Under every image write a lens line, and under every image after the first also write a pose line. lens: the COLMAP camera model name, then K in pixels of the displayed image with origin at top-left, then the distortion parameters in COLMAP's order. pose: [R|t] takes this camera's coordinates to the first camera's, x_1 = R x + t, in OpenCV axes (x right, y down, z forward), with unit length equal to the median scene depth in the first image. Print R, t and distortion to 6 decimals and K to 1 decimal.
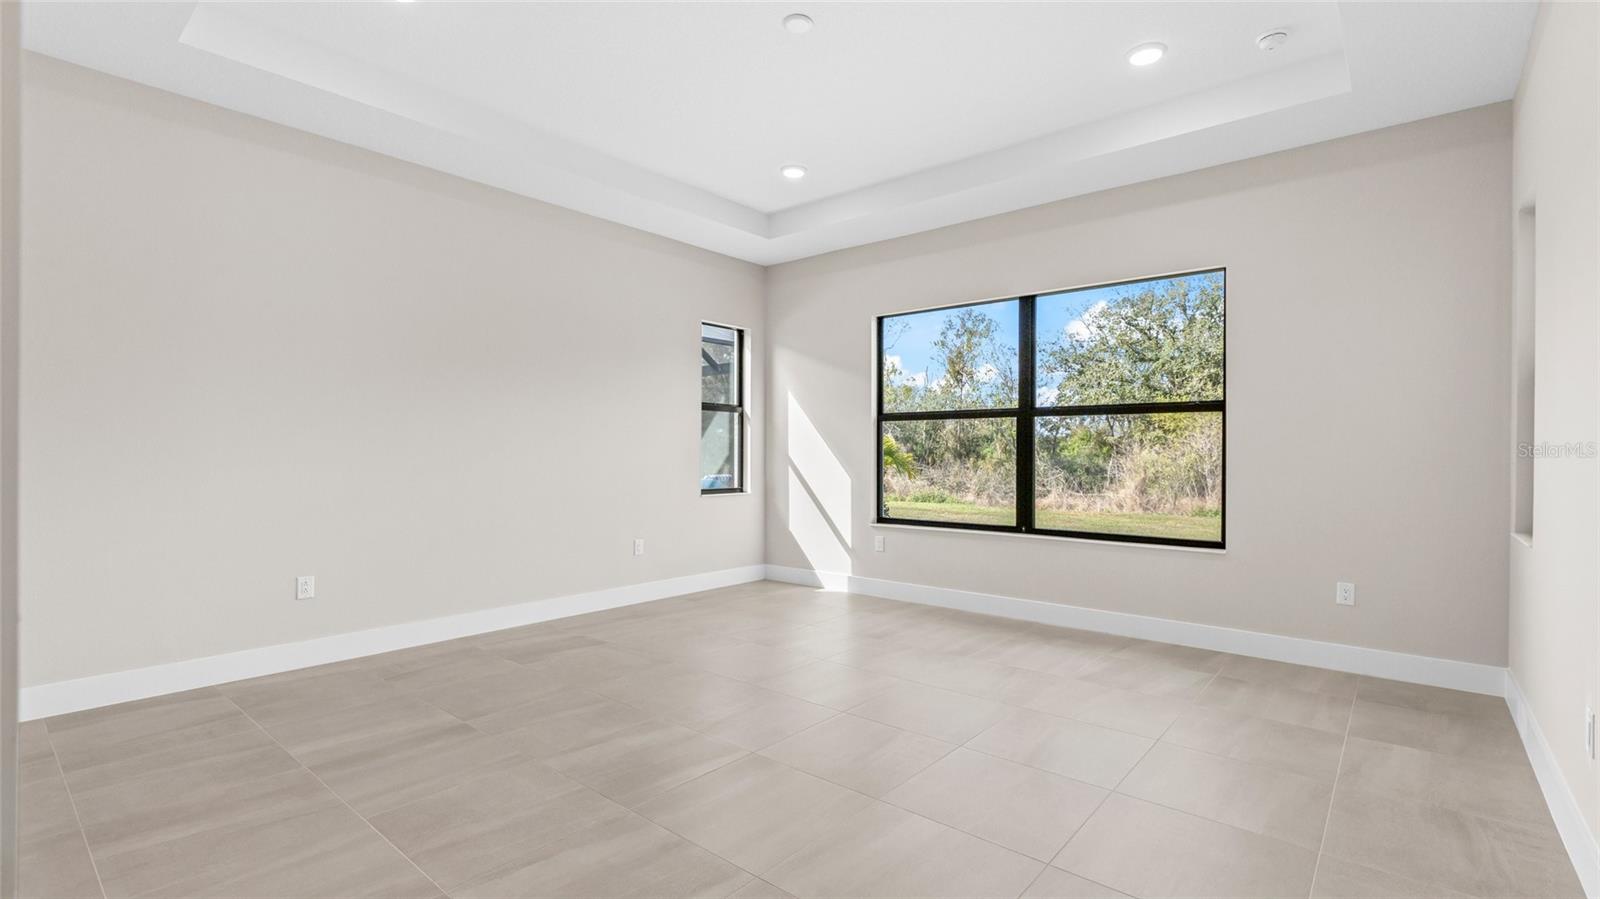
lens RADIAL K [[714.0, 0, 796.3], [0, 714.0, 446.8], [0, 0, 1]] dist [0.005871, -0.002037]
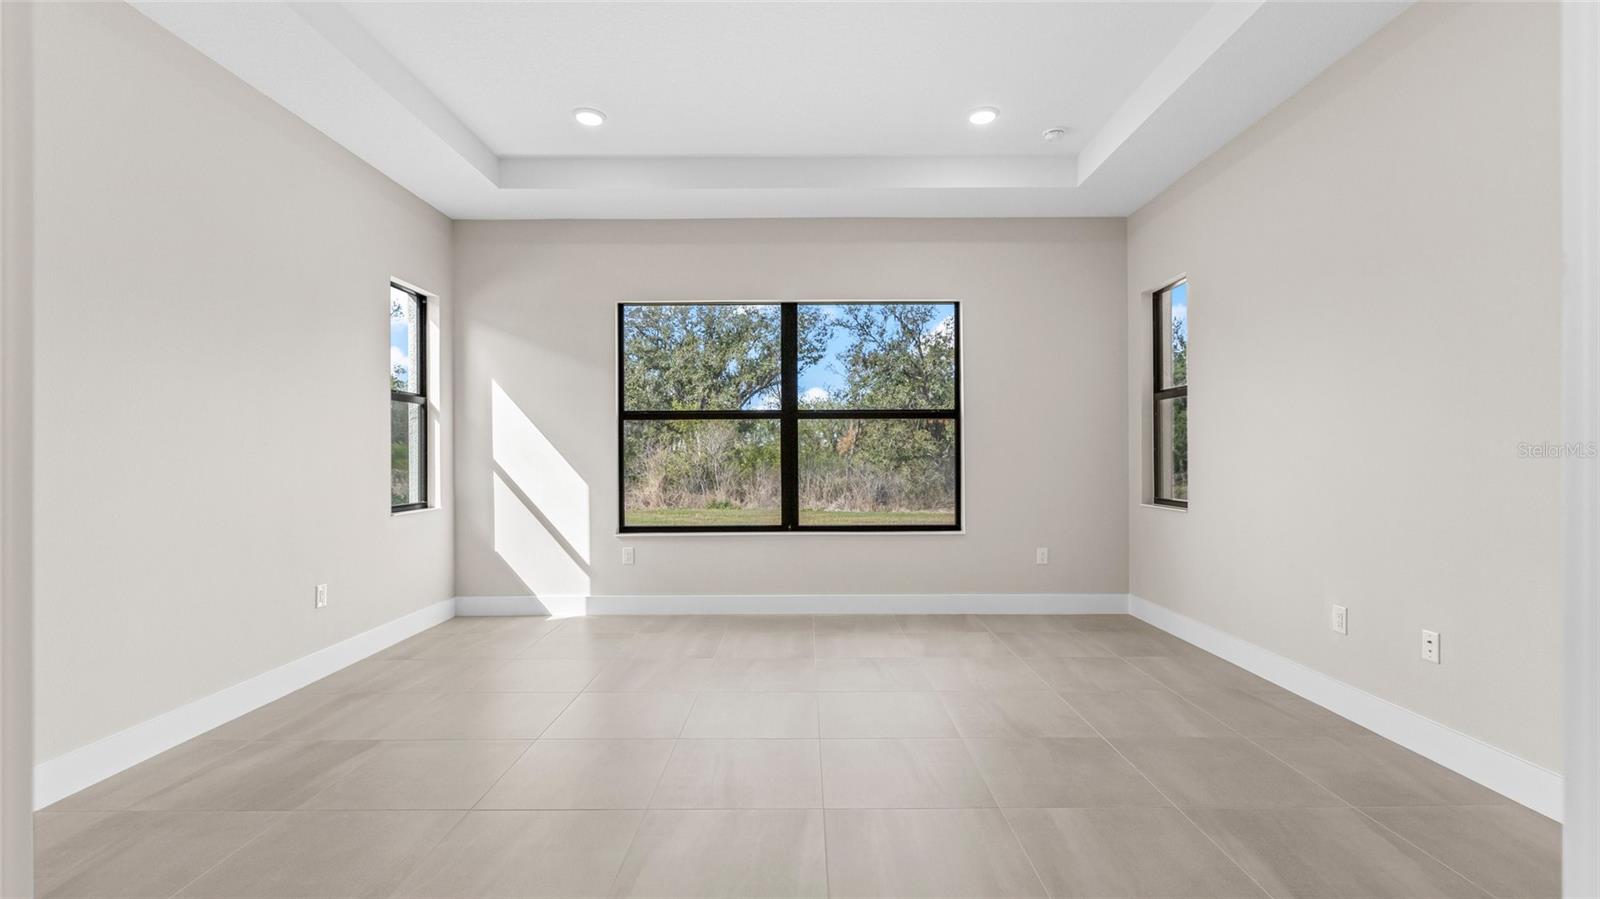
lens RADIAL K [[714.0, 0, 795.2], [0, 714.0, 446.0], [0, 0, 1]] dist [0.005871, -0.002037]
pose [[0.766720, -0.000407, 0.641981, -0.283693], [0.001938, 0.999997, -0.001680, -0.000783], [-0.641978, 0.002532, 0.766719, 0.165863]]
